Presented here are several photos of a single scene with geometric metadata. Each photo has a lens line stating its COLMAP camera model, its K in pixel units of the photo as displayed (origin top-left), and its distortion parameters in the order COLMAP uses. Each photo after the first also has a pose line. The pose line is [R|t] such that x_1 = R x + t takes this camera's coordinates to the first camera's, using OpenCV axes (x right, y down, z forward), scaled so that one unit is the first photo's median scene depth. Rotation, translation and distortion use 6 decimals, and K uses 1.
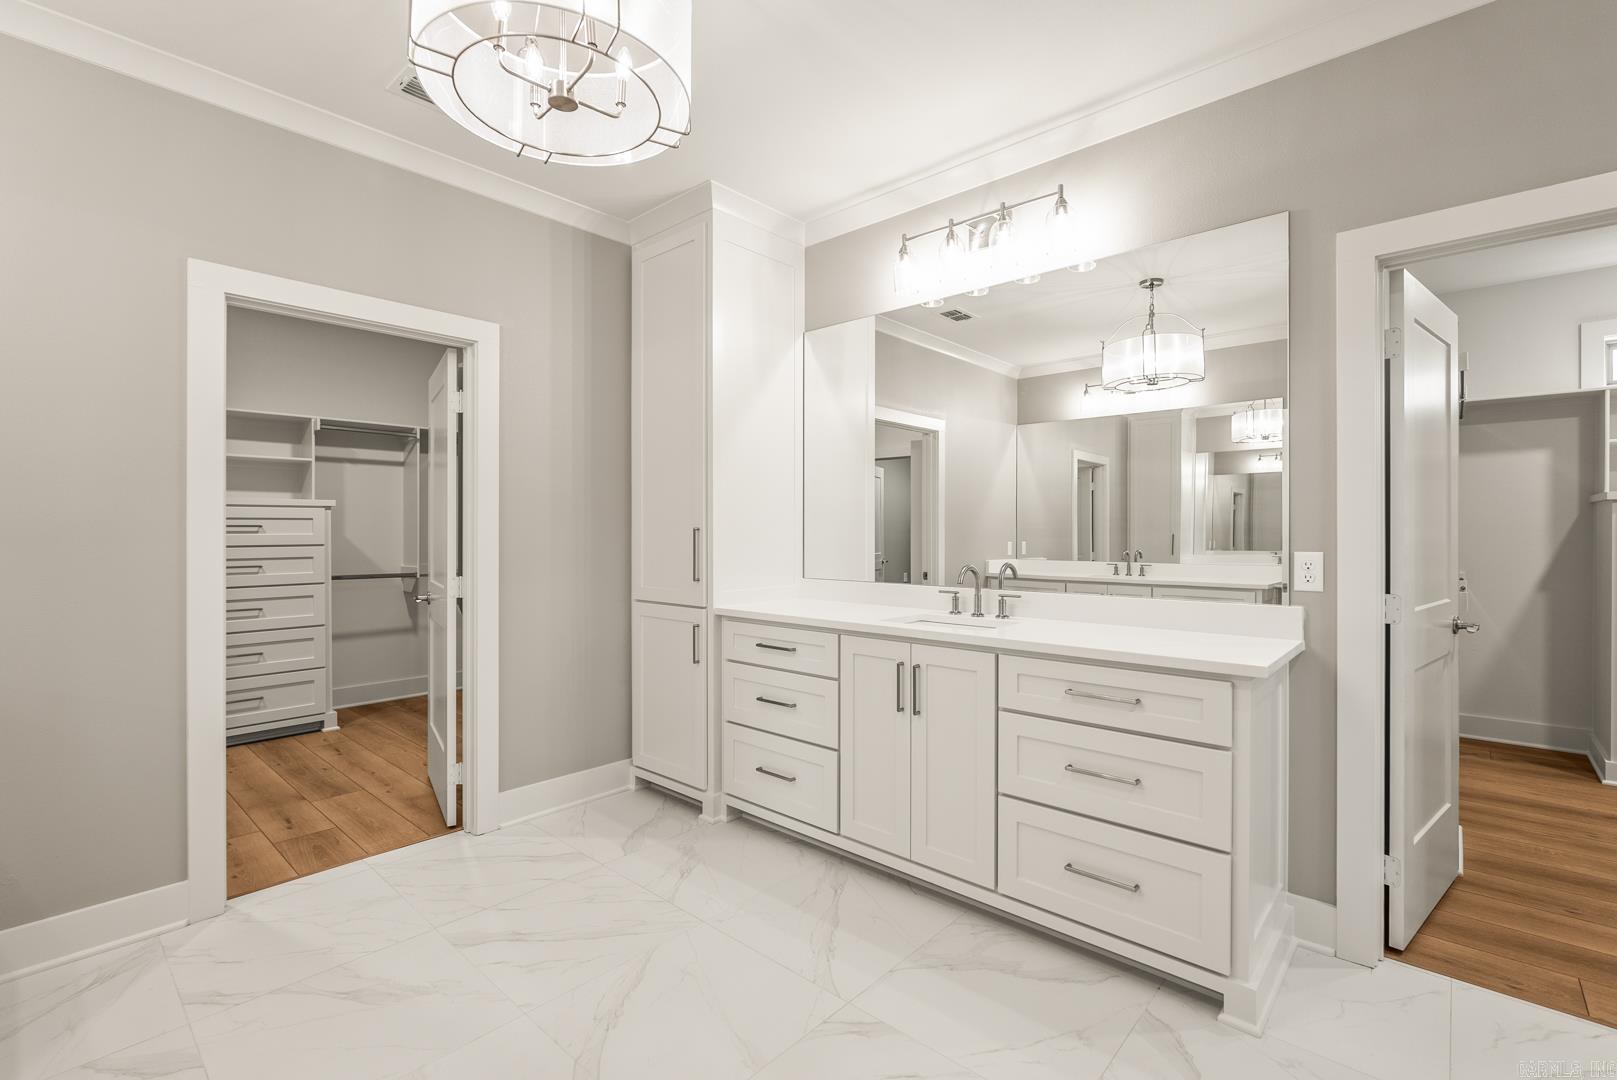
lens RADIAL K [[723.4, 0, 807.3], [0, 723.4, 532.9], [0, 0, 1]] dist [-0.004961, -0.000637]
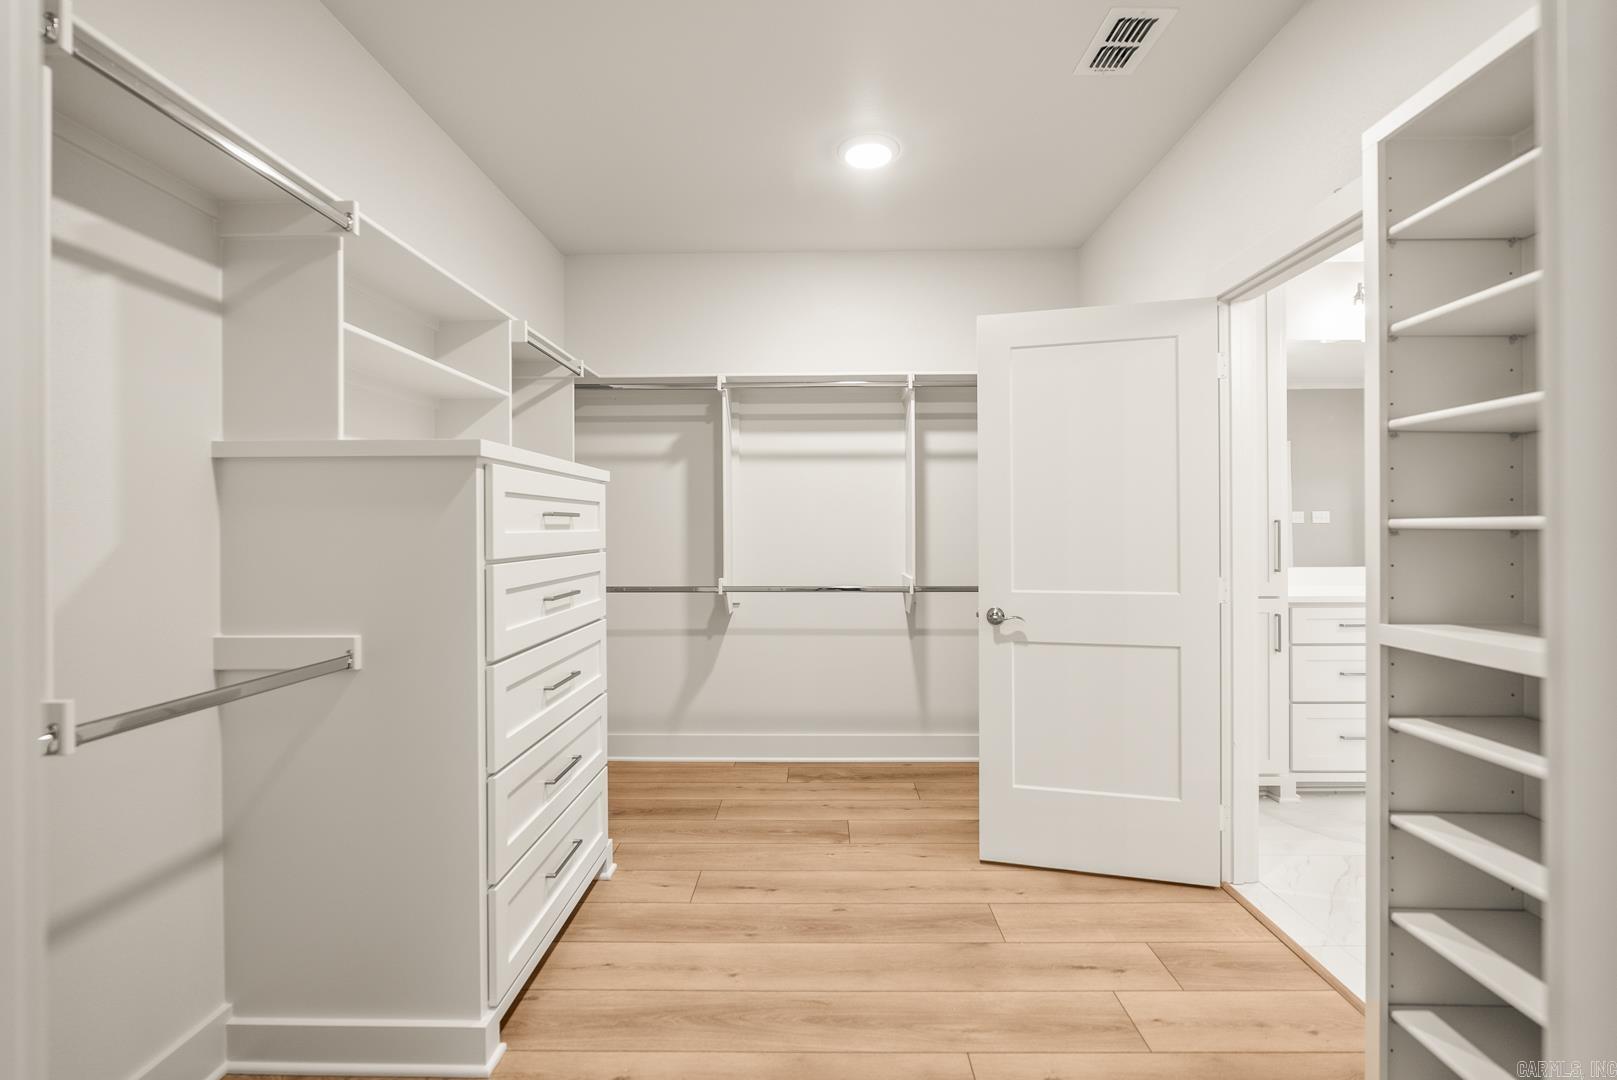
lens RADIAL K [[723.4, 0, 810.0], [0, 723.4, 530.9], [0, 0, 1]] dist [-0.004961, -0.000637]
pose [[0.752348, -0.004896, 0.658748, -1.099608], [0.007364, 0.999972, -0.000978, 0.004208], [-0.658725, 0.005587, 0.752363, 0.553999]]
